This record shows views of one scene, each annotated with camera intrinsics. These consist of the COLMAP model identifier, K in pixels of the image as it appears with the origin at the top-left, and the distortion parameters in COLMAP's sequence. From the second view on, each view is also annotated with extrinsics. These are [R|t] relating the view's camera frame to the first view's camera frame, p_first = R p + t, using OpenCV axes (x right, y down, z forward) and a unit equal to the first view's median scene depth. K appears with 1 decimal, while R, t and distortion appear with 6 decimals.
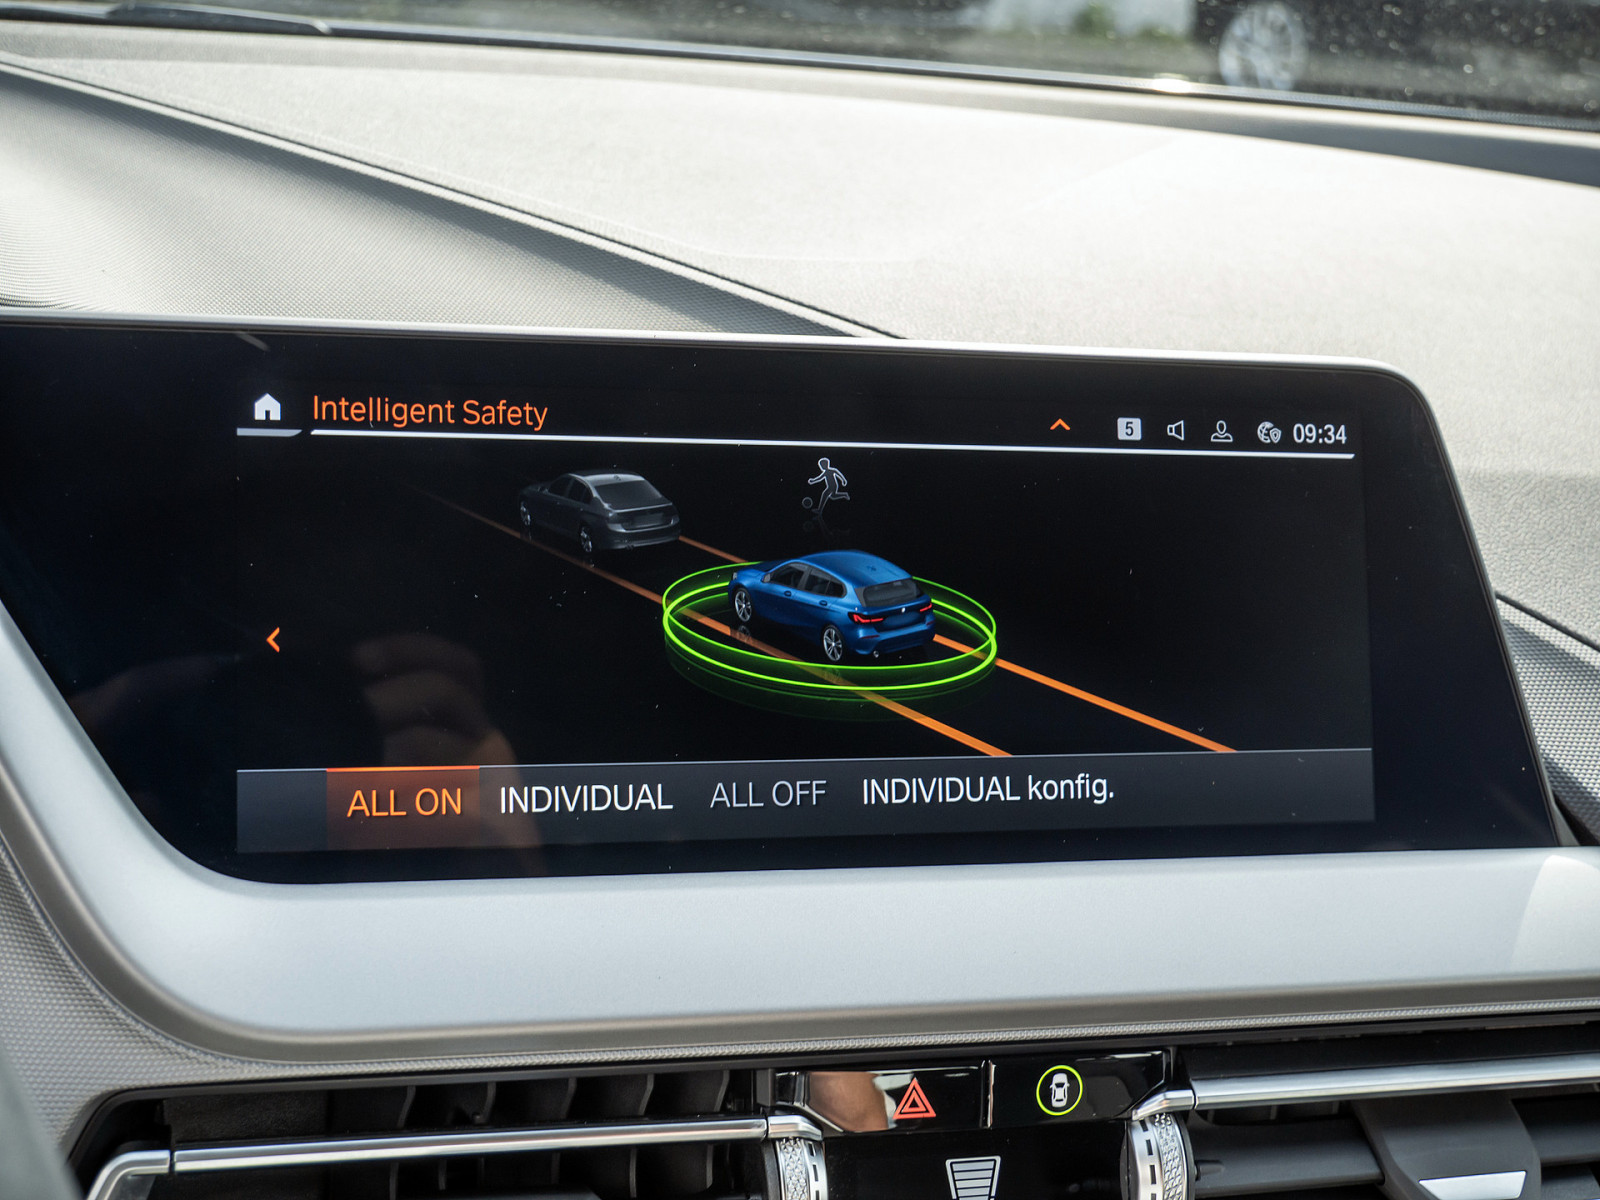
lens RADIAL K [[1999.5, 0, 800.0], [0, 1999.5, 600.0], [0, 0, 1]] dist [-0.031534, 0.163024]
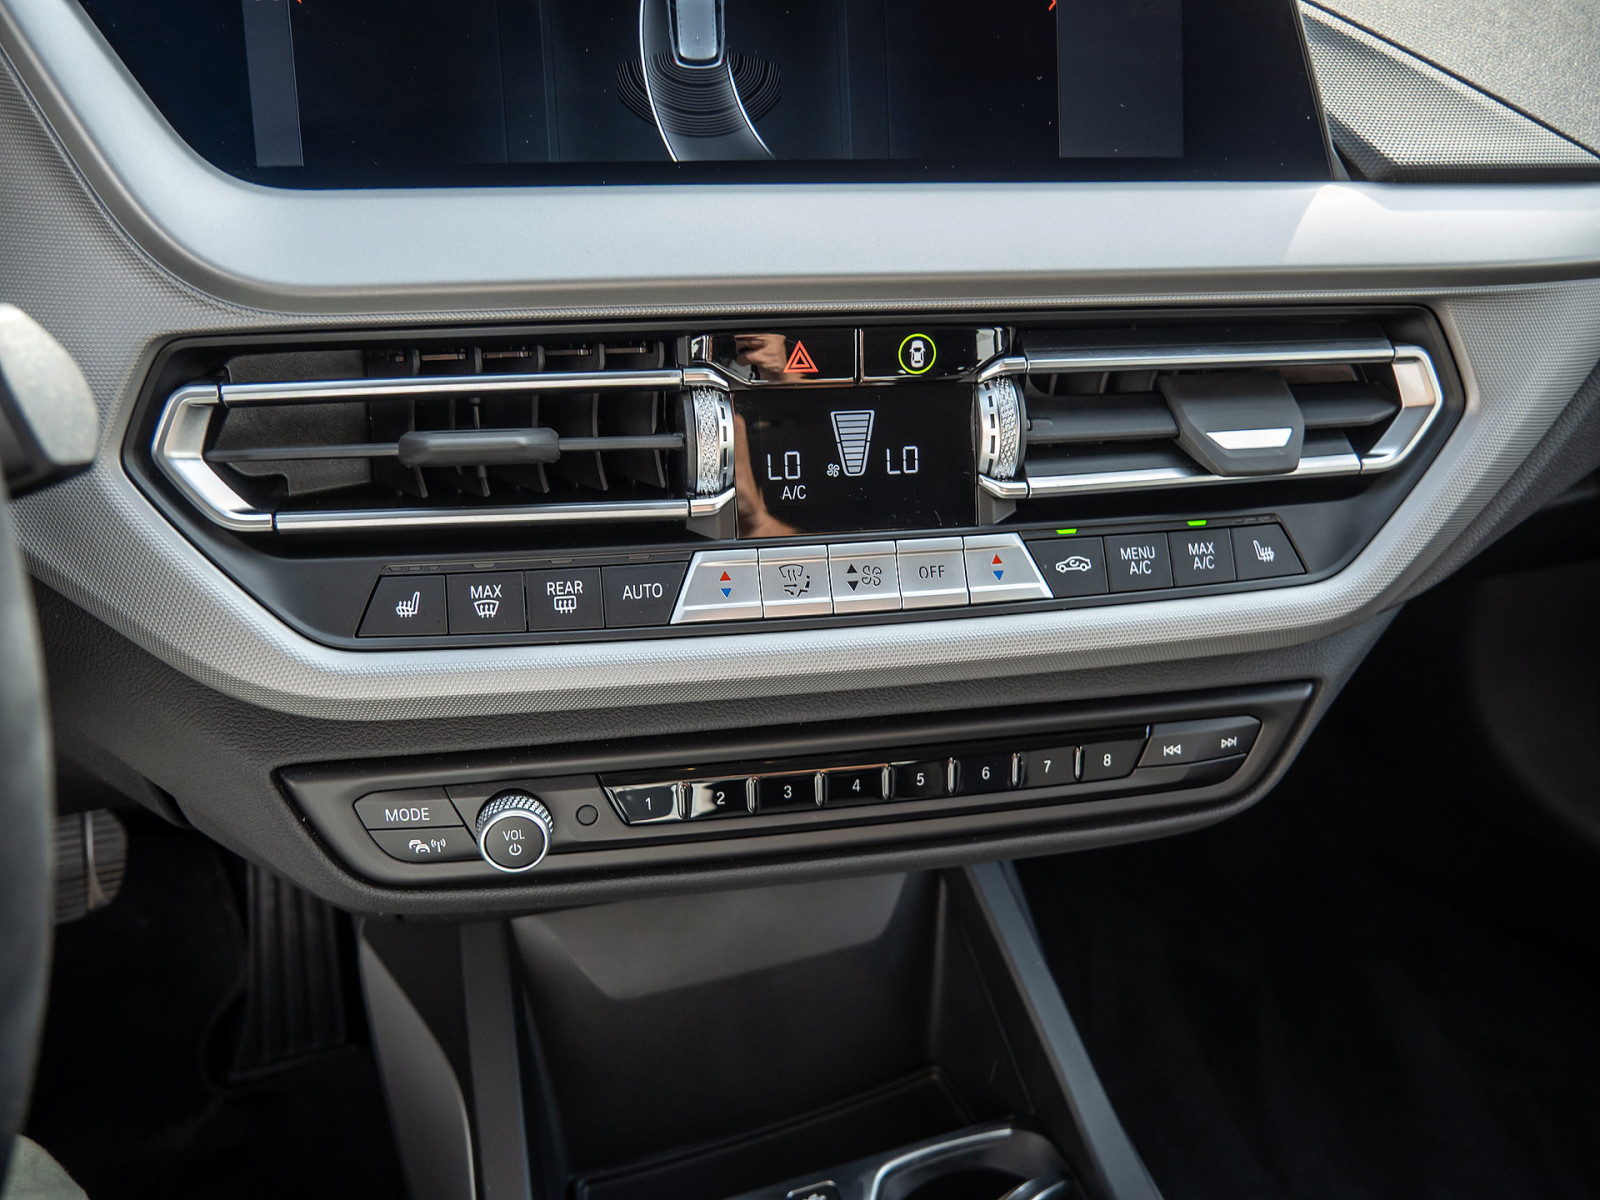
lens RADIAL K [[1327.2, 0, 800.0], [0, 1327.2, 600.0], [0, 0, 1]] dist [-0.020739, 0.002944]
pose [[0.997334, -0.019208, -0.070398, 0.105296], [0.033362, 0.978028, 0.205786, 0.209537], [0.064899, -0.207586, 0.976062, 0.125430]]
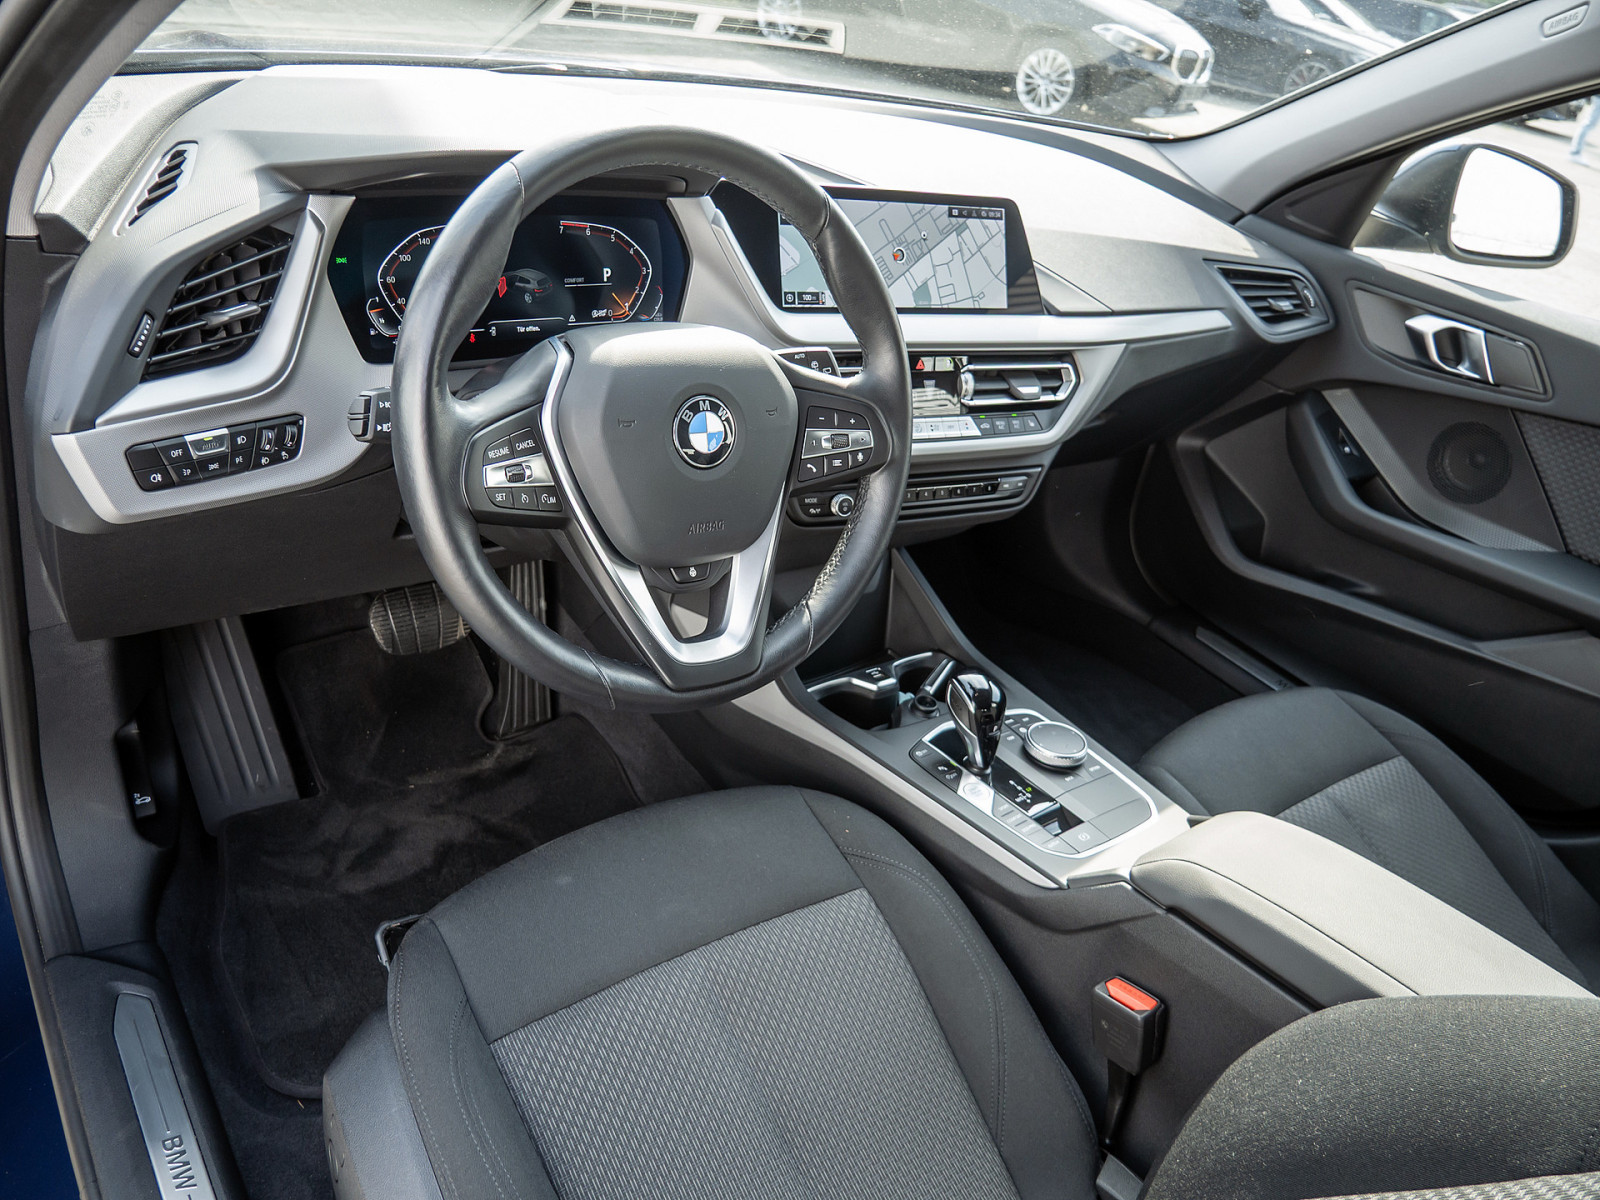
lens RADIAL K [[1130.2, 0, 795.6], [0, 1130.2, 597.5], [0, 0, 1]] dist [-0.055429, 0.005694]
pose [[0.968470, -0.070906, 0.238828, -0.798149], [0.016532, 0.974820, 0.222378, 0.178154], [-0.248582, -0.211418, 0.945256, -1.342347]]
